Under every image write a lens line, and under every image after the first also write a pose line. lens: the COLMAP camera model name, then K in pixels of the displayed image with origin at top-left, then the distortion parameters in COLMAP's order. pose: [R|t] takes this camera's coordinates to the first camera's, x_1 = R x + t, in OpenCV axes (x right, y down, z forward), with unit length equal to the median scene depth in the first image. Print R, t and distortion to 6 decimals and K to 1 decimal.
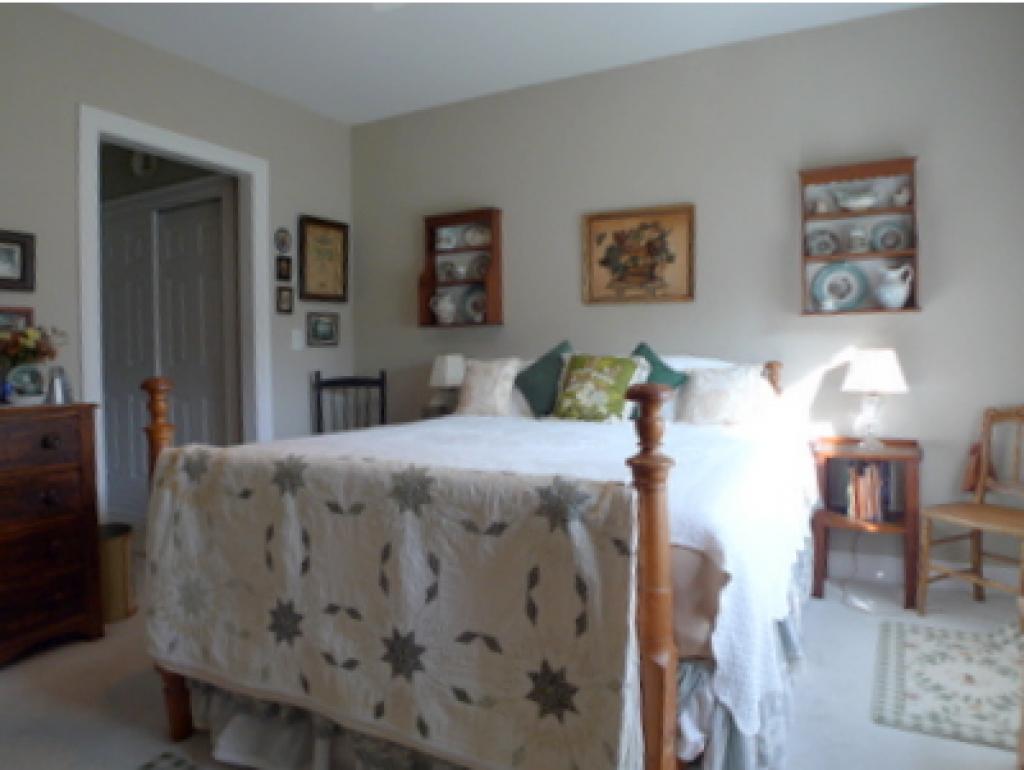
lens RADIAL K [[681.0, 0, 512.0], [0, 681.0, 385.0], [0, 0, 1]] dist [-0.082024, 0.001593]
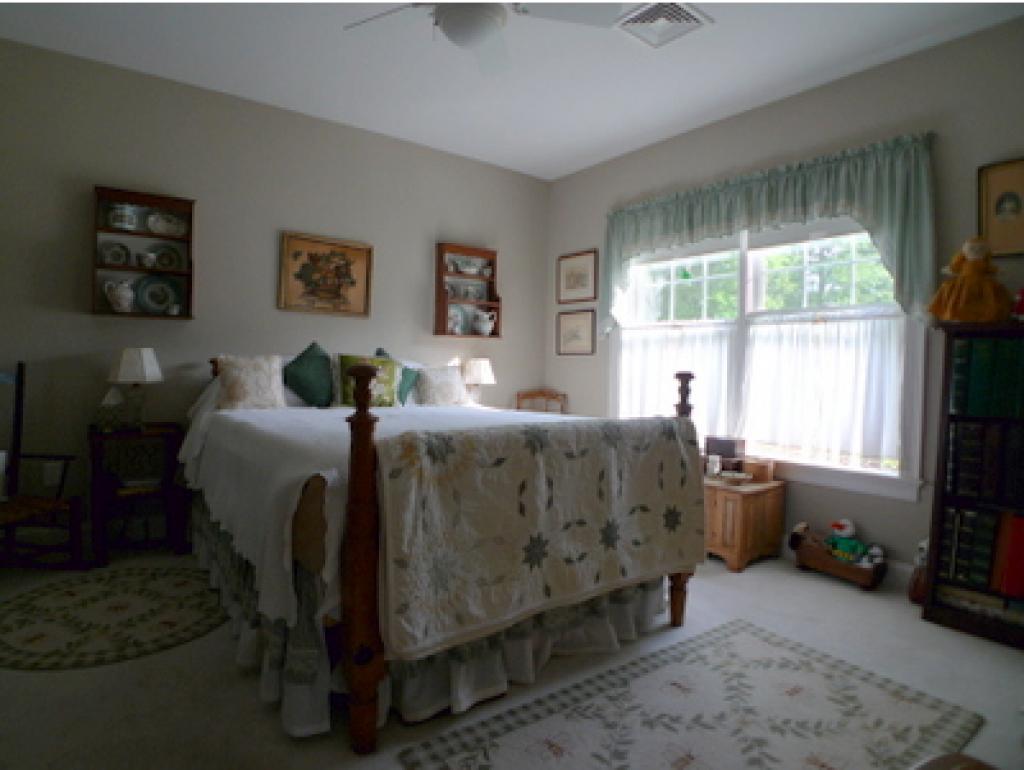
lens RADIAL K [[599.0, 0, 507.7], [0, 599.0, 377.7], [0, 0, 1]] dist [-0.077452, 0.012257]
pose [[0.380142, 0.005930, 0.924909, -0.843663], [0.010912, 0.999881, -0.010896, 0.013220], [-0.924864, 0.014235, 0.380032, 0.346280]]
